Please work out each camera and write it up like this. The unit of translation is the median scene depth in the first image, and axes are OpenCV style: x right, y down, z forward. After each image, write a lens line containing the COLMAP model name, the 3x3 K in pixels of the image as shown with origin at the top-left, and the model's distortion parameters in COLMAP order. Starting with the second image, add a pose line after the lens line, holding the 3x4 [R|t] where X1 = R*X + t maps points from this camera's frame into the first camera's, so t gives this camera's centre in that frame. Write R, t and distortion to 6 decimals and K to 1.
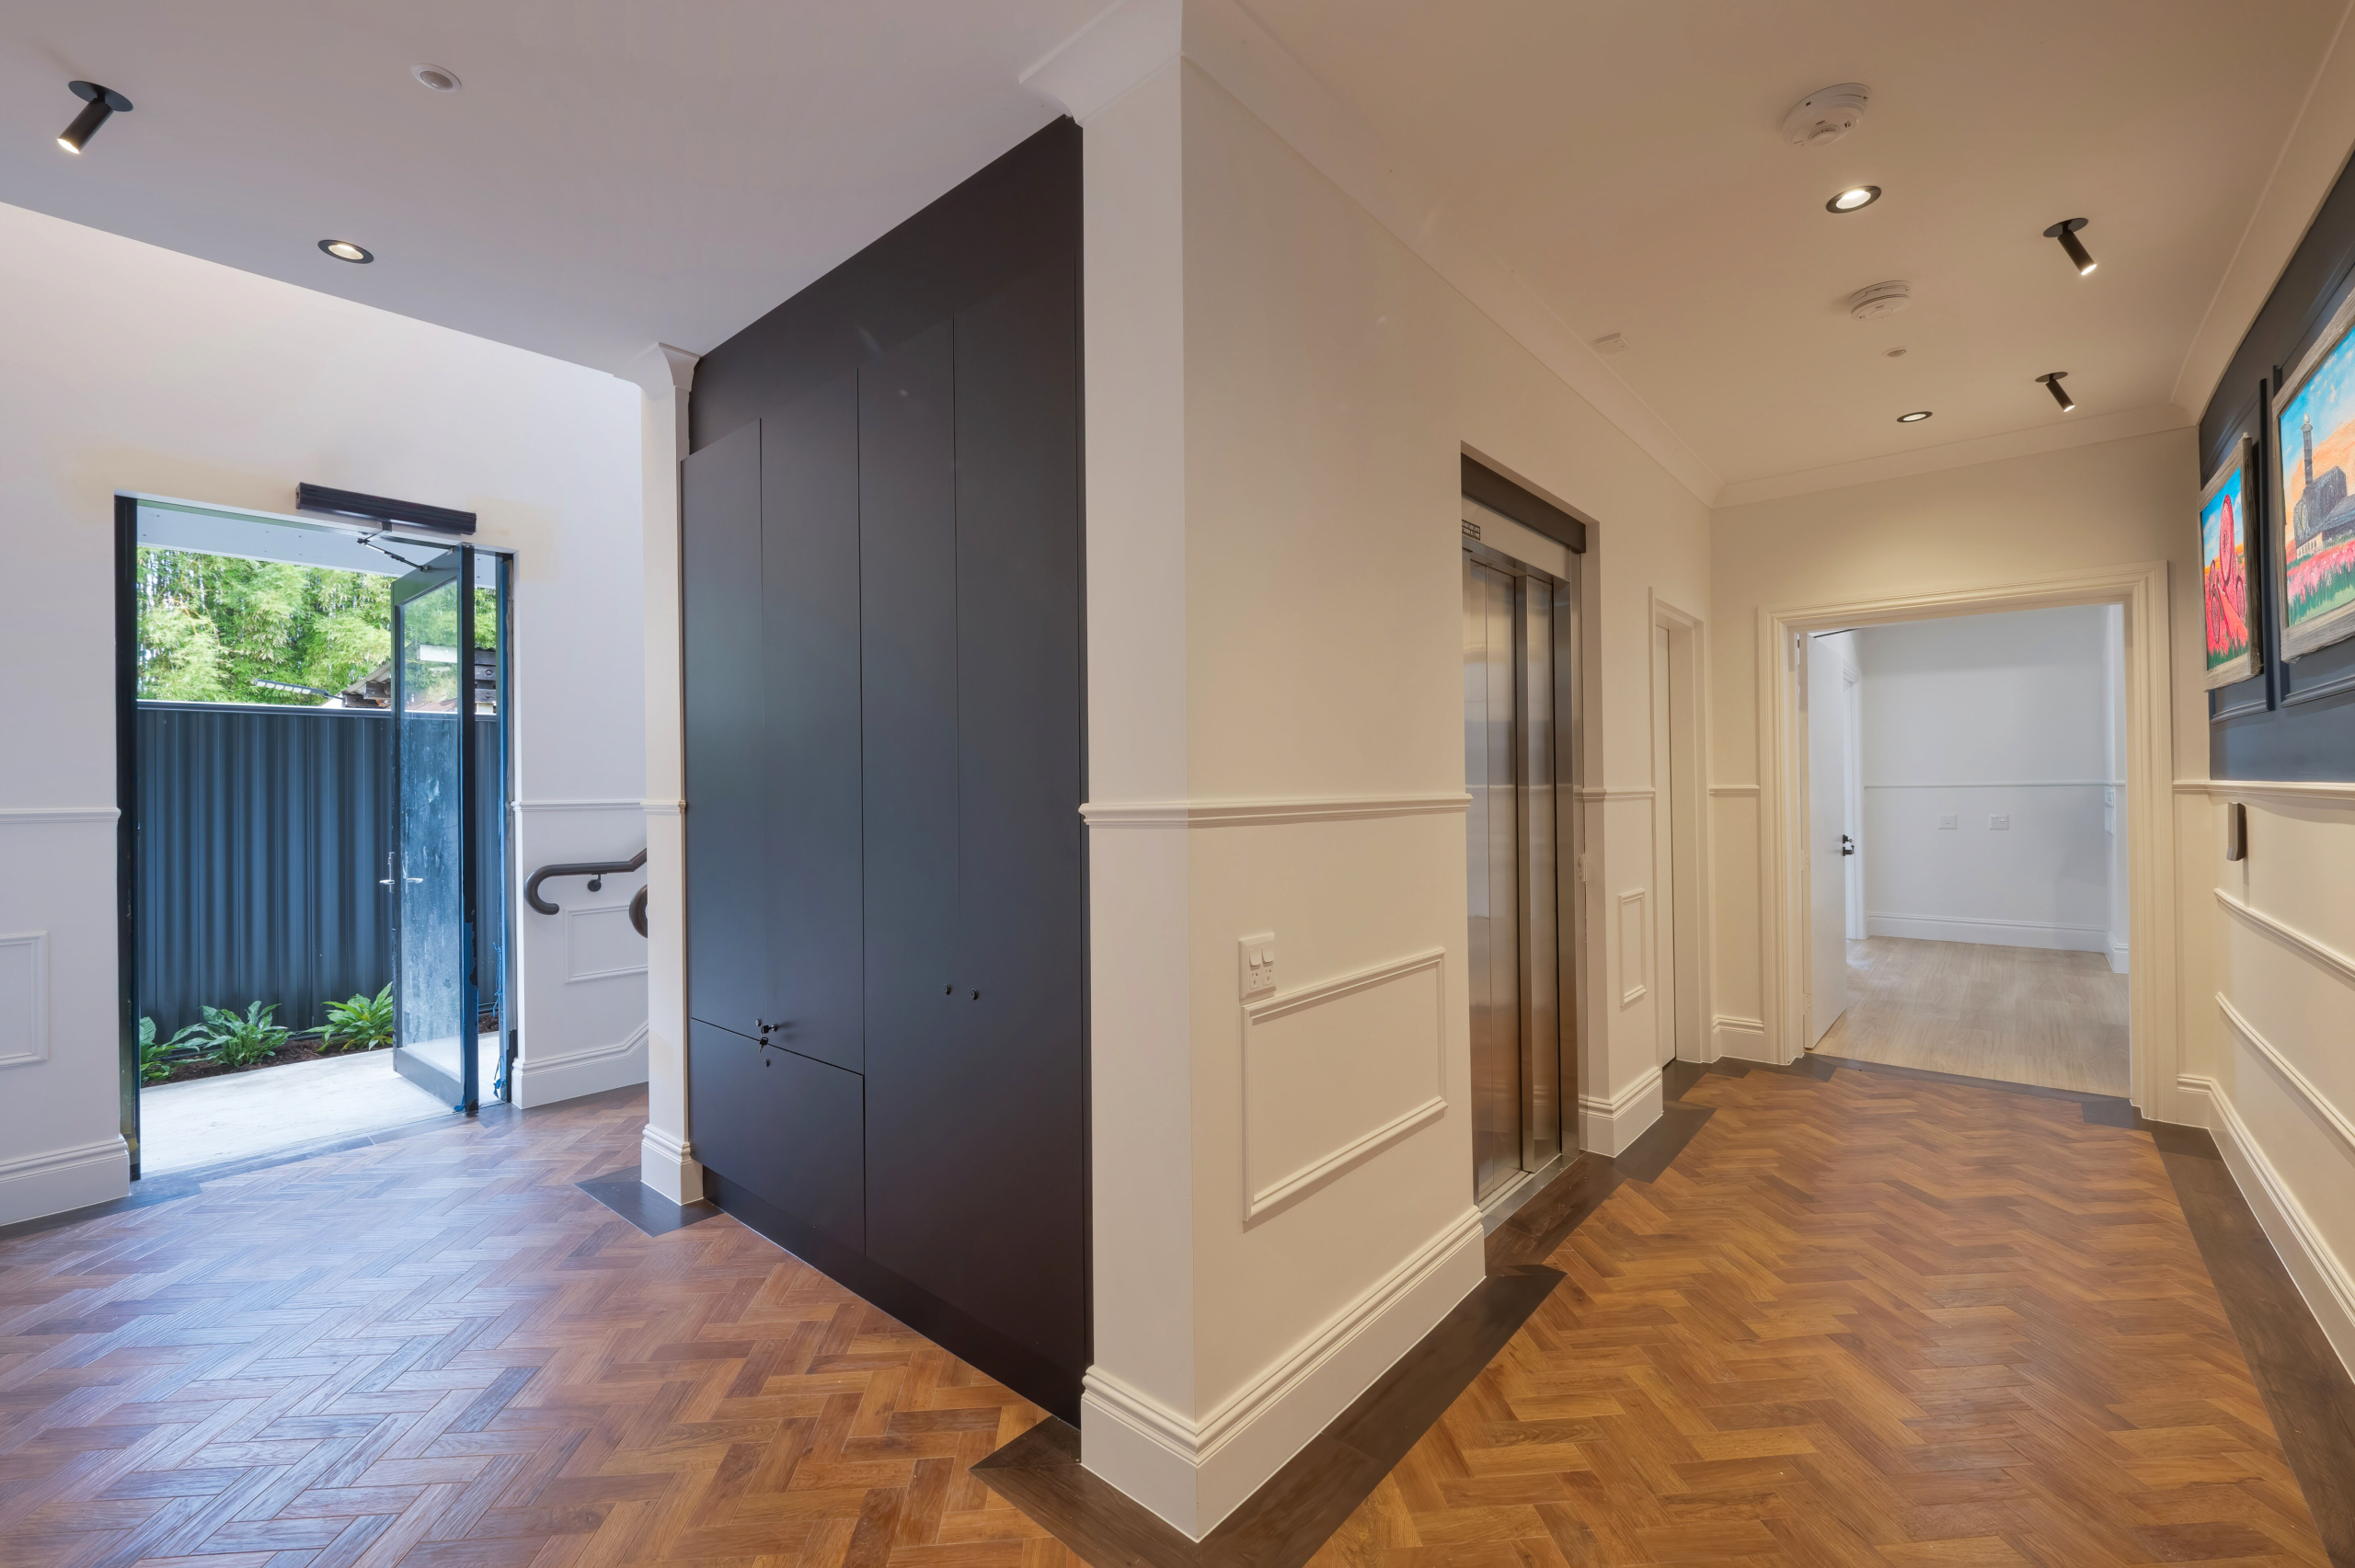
lens RADIAL K [[983.7, 0, 1181.4], [0, 983.7, 780.4], [0, 0, 1]] dist [0.003603, -0.002749]
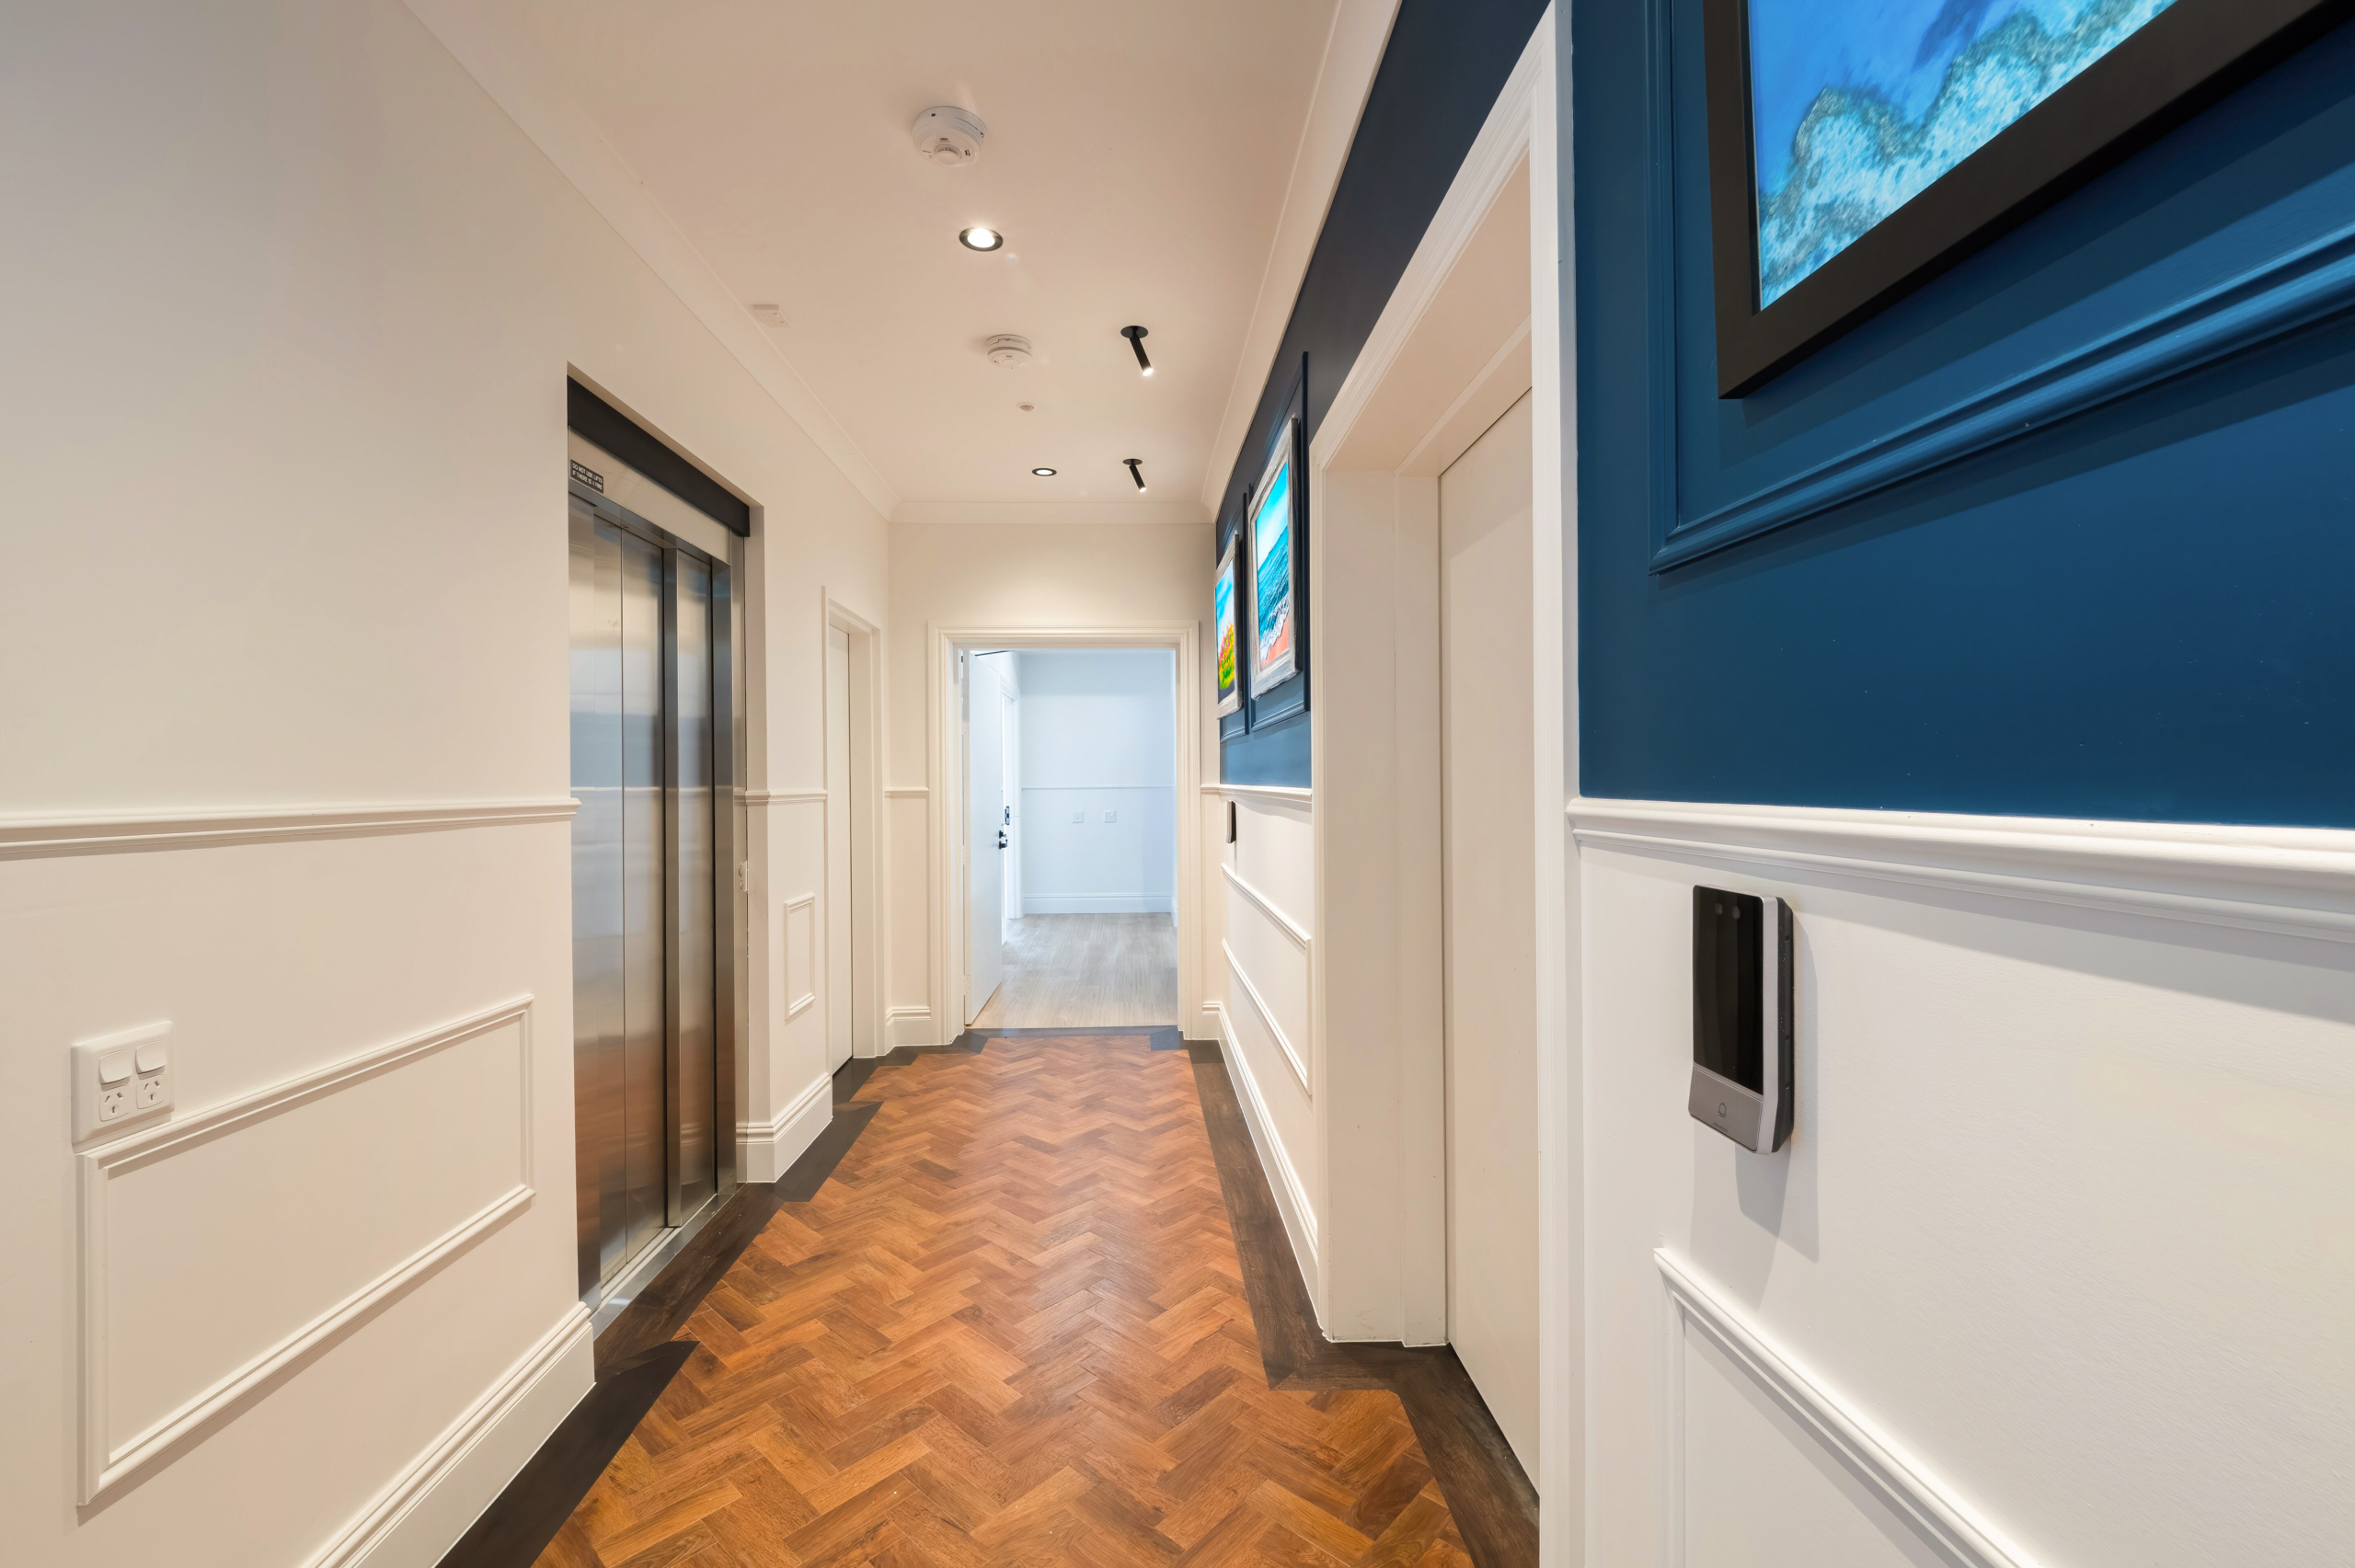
lens RADIAL K [[983.7, 0, 1163.9], [0, 983.7, 783.3], [0, 0, 1]] dist [0.003603, -0.002749]
pose [[0.737426, 0.003733, 0.675418, 0.096202], [-0.005054, 0.999987, -0.000009, -0.001564], [-0.675409, -0.003407, 0.737435, 0.067411]]
